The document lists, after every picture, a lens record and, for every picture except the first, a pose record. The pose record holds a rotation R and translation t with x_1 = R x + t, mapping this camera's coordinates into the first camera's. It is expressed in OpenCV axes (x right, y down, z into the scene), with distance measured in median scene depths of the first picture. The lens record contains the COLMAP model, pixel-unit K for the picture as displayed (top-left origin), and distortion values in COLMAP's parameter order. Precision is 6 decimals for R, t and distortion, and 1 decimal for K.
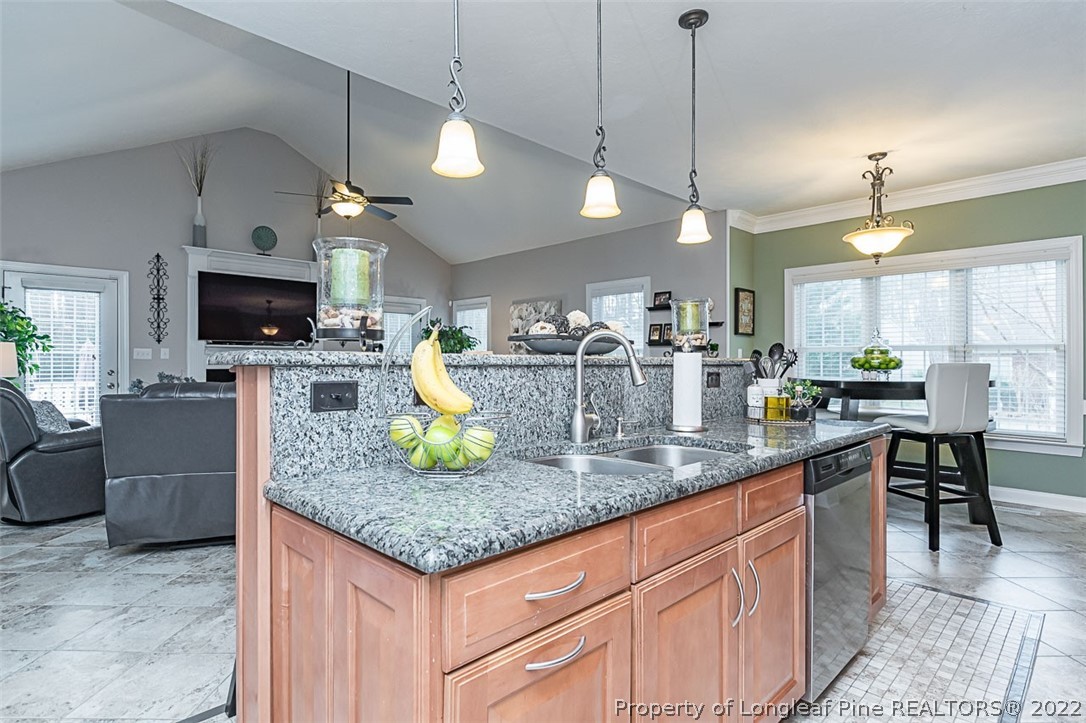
lens RADIAL K [[554.2, 0, 542.8], [0, 554.2, 360.1], [0, 0, 1]] dist [-0.001223, 0.000274]
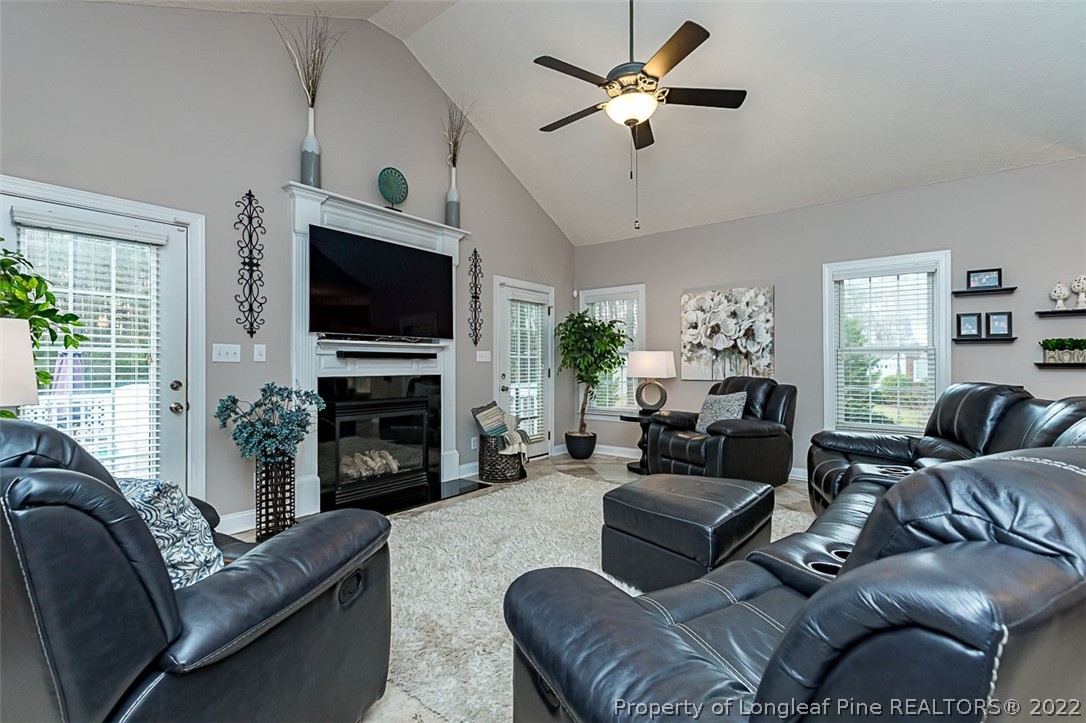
lens RADIAL K [[487.4, 0, 543.4], [0, 487.4, 362.3], [0, 0, 1]] dist [-0.003584, 0.001180]
pose [[0.991965, -0.002019, 0.126493, -0.438705], [0.002325, 0.999995, -0.002275, 0.000664], [-0.126487, 0.002551, 0.991965, 0.420225]]
